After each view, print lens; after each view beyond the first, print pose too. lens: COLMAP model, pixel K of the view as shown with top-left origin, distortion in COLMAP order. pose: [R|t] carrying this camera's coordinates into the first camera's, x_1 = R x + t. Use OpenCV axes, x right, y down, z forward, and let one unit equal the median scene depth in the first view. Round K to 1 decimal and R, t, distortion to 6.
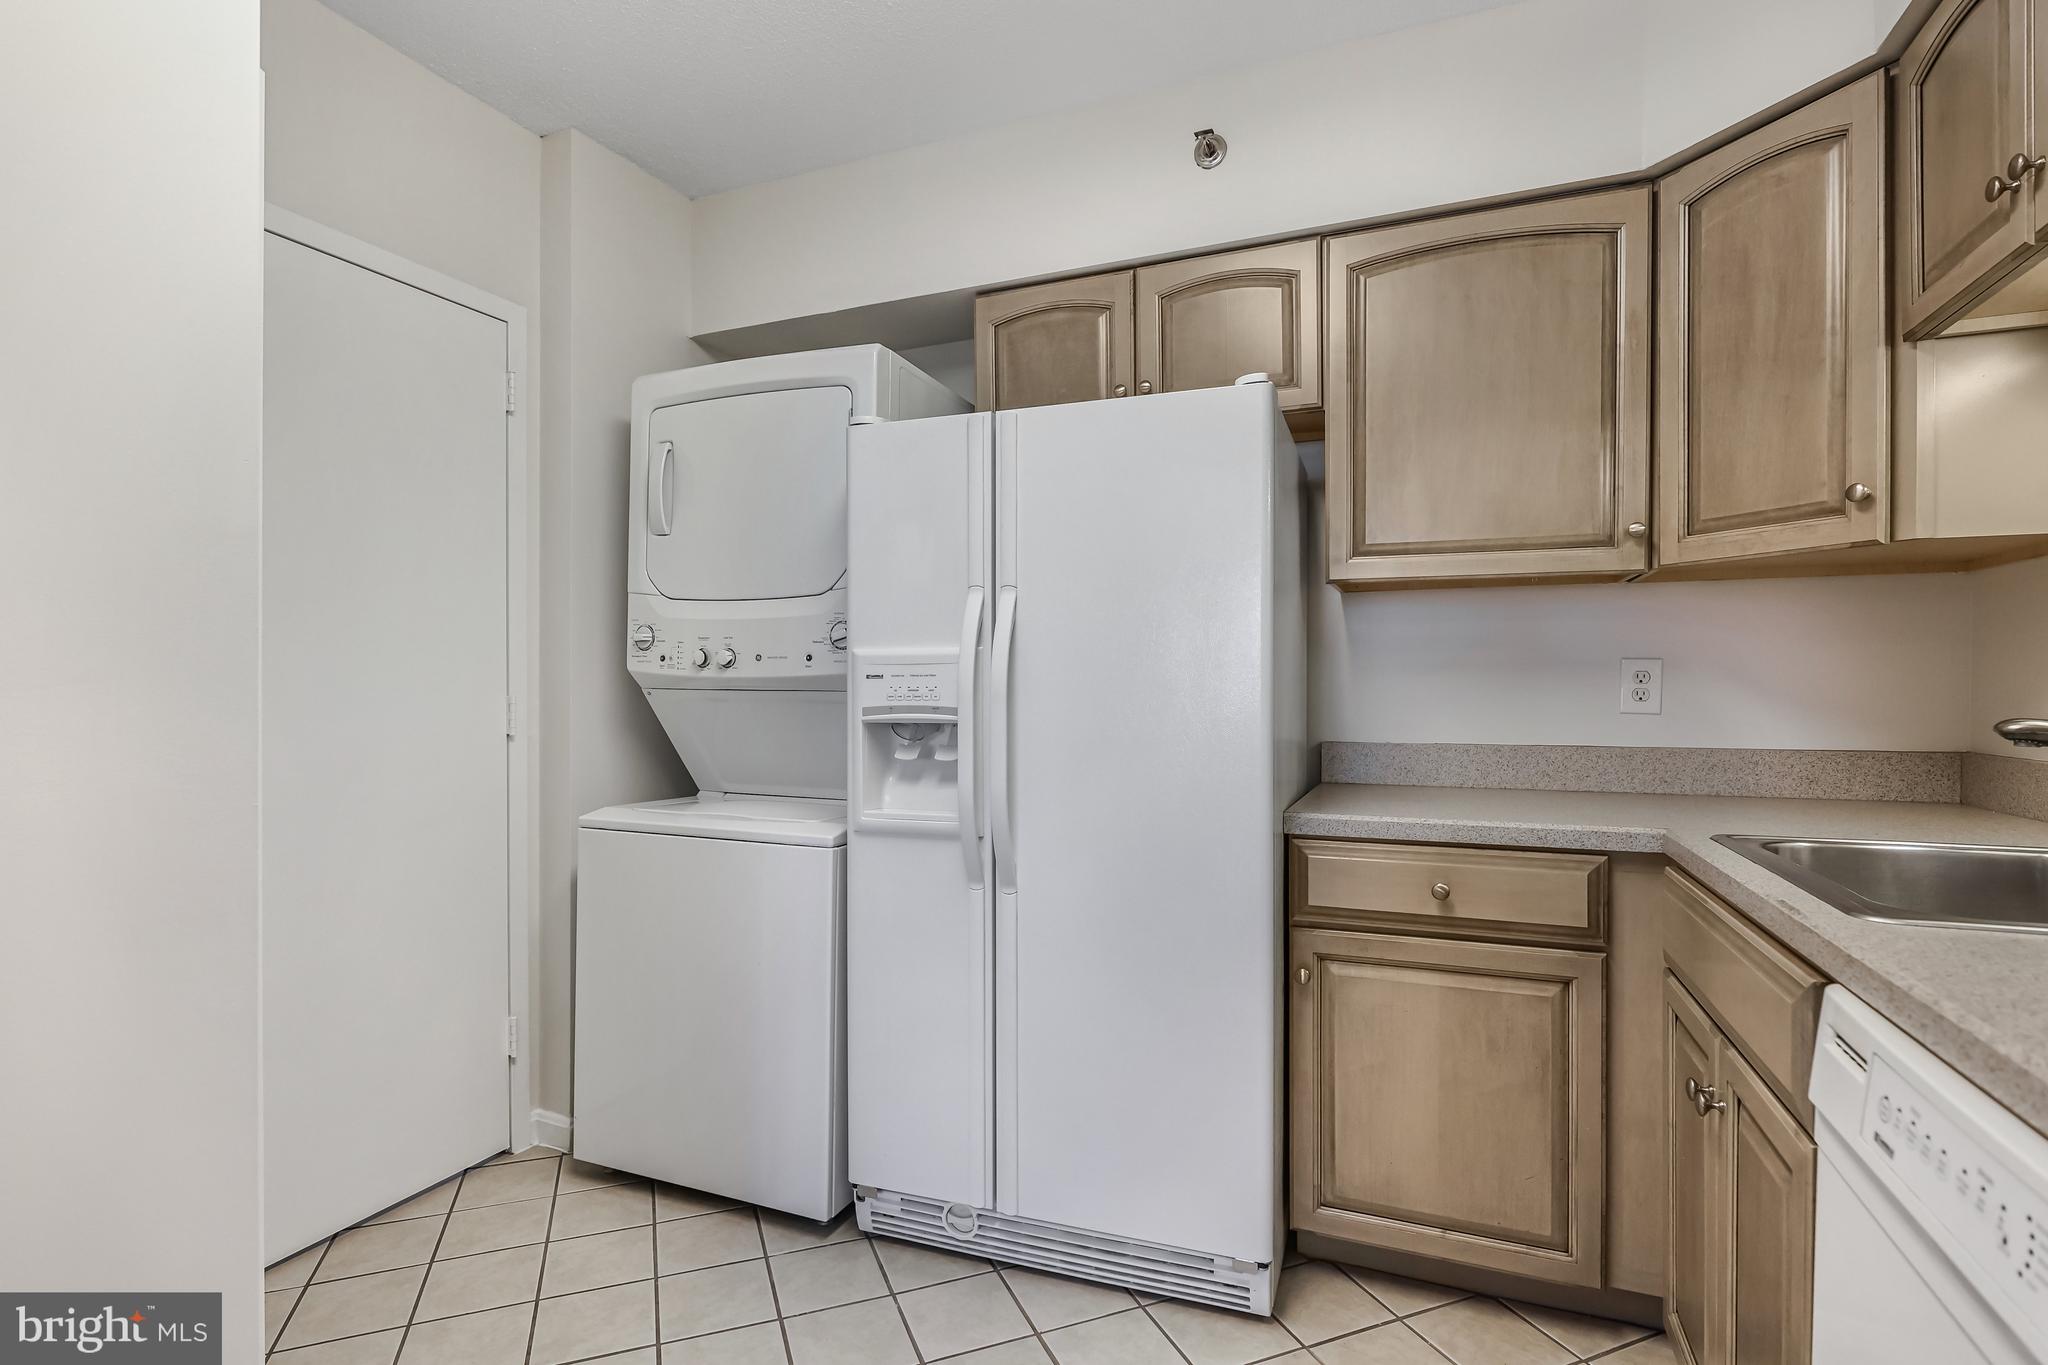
lens RADIAL K [[953.0, 0, 1018.5], [0, 953.0, 698.3], [0, 0, 1]] dist [-0.005785, 0.000922]
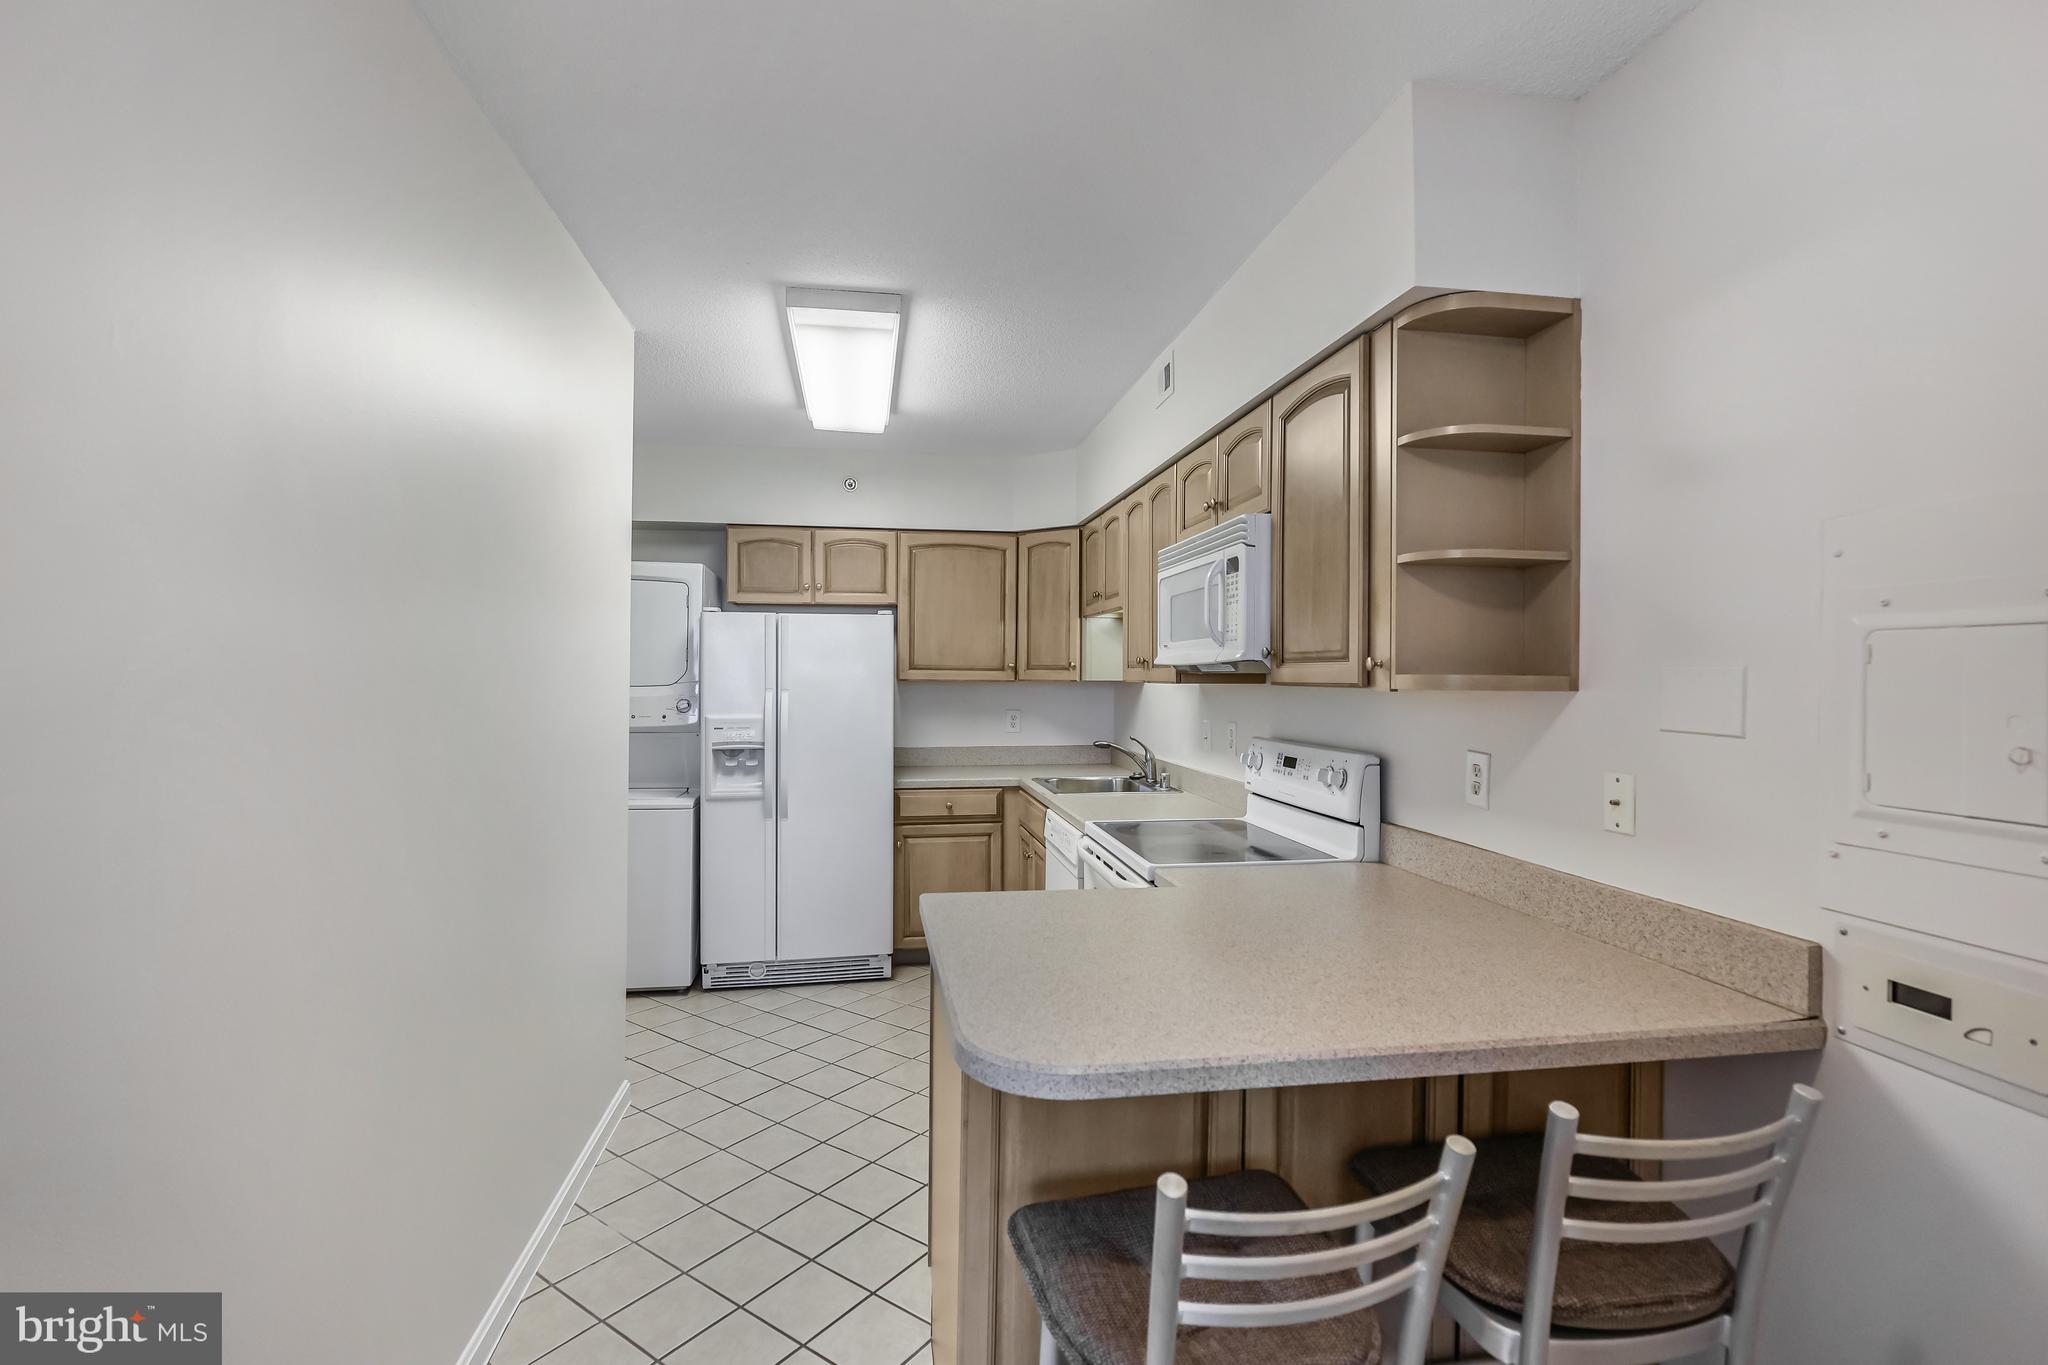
lens RADIAL K [[953.0, 0, 1018.8], [0, 953.0, 680.6], [0, 0, 1]] dist [-0.005785, 0.000922]
pose [[0.840518, 0.000222, 0.541783, -0.806446], [0.000198, 1.000000, -0.000716, -0.139783], [-0.541783, 0.000709, 0.840518, -1.296573]]
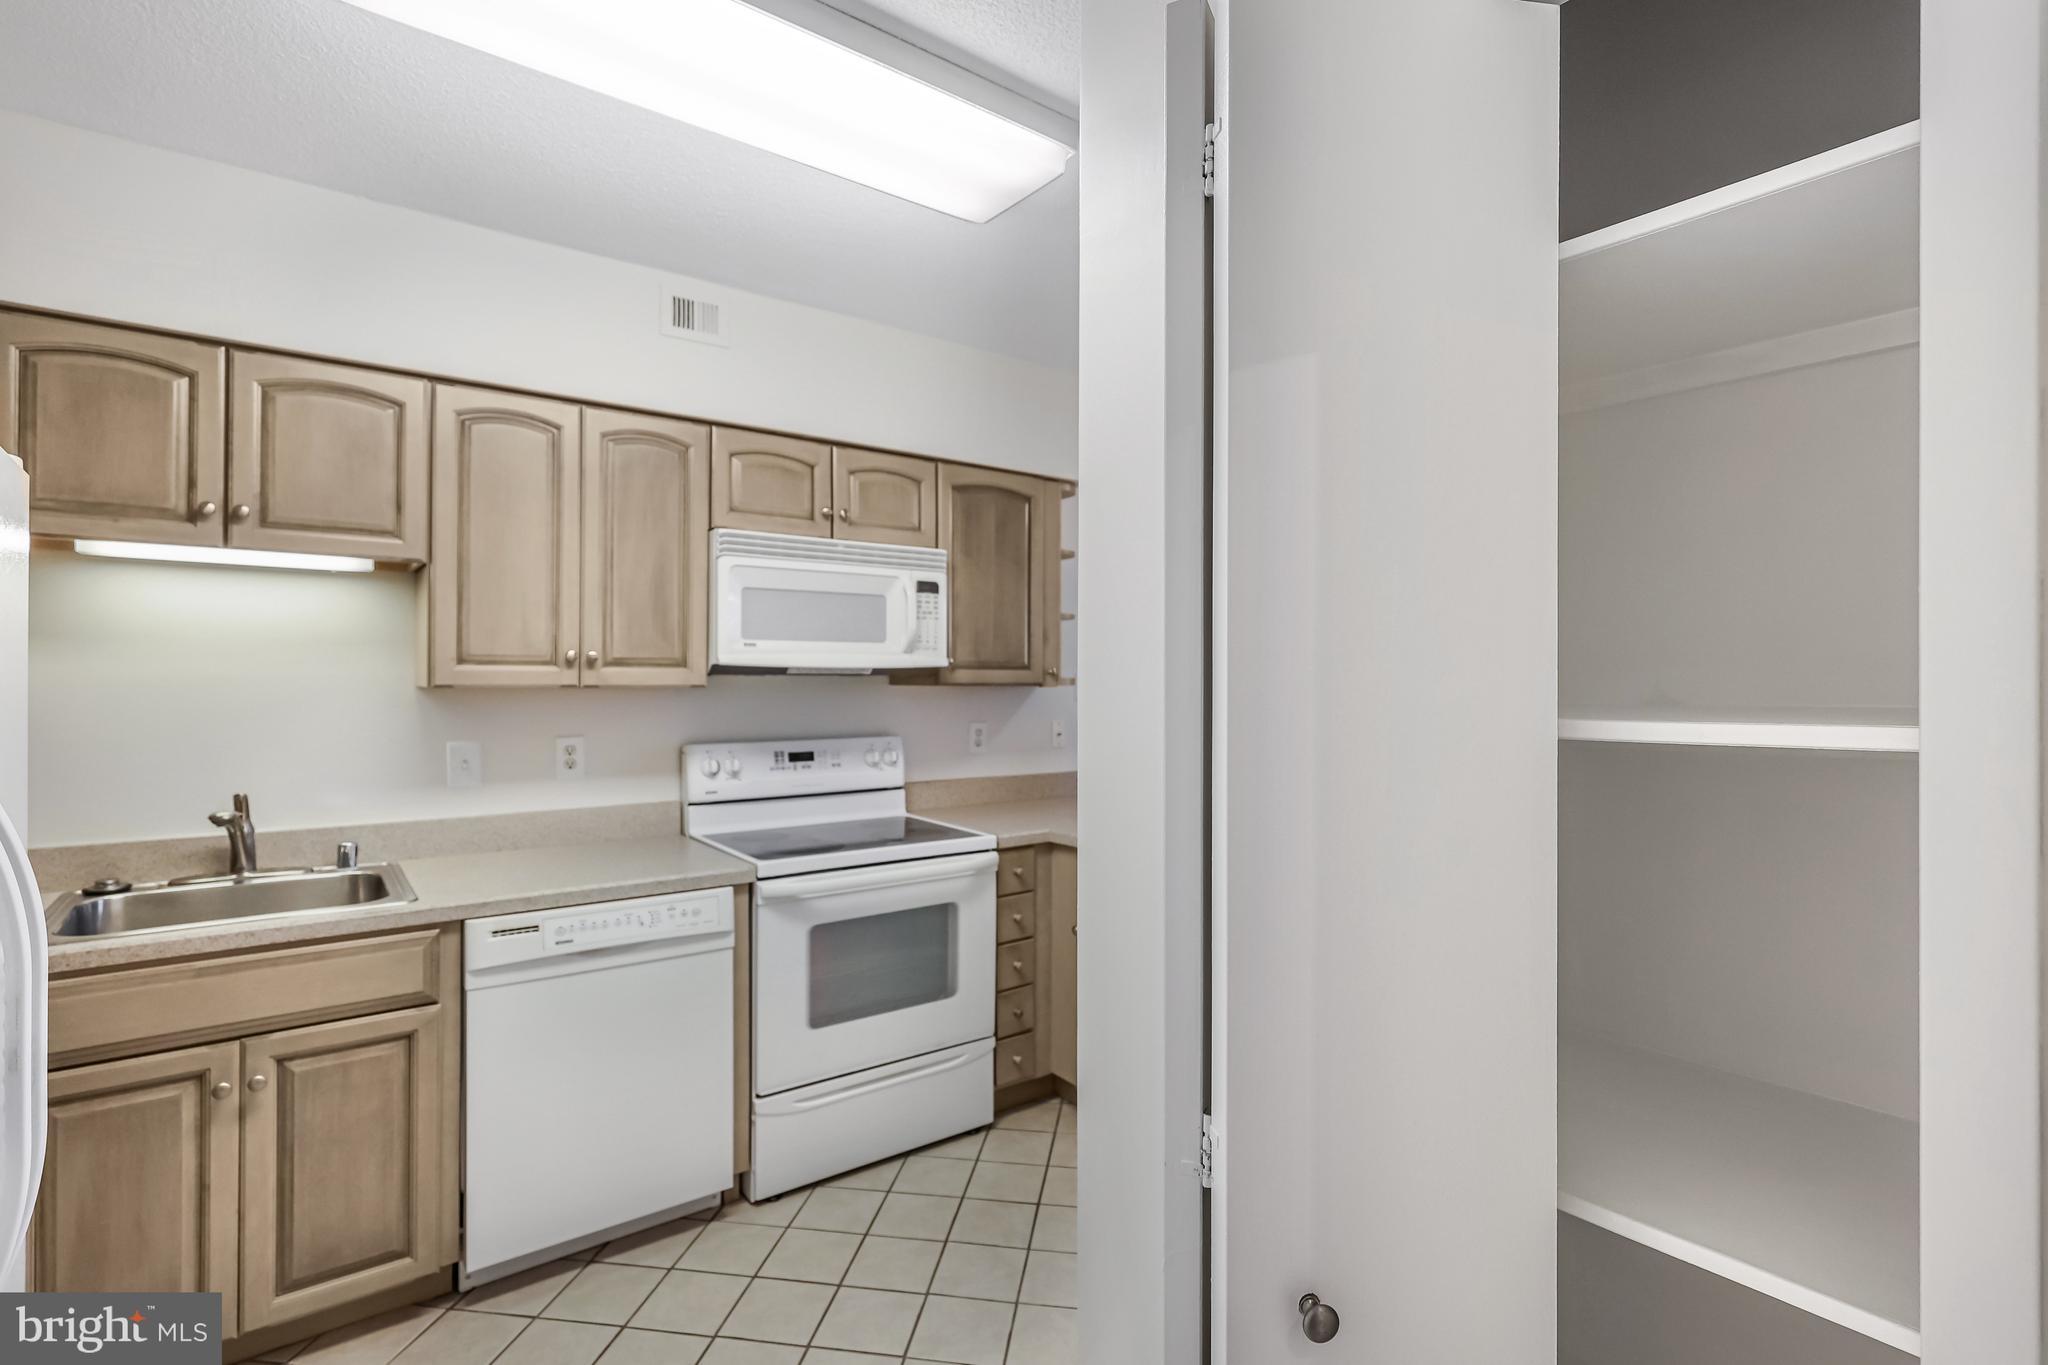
lens RADIAL K [[953.0, 0, 1027.3], [0, 953.0, 667.3], [0, 0, 1]] dist [-0.005785, 0.000922]
pose [[-0.875756, -0.000869, 0.482753, -0.762102], [-0.001638, 0.999998, -0.001173, -0.168007], [-0.482751, -0.001818, -0.875756, 1.207149]]
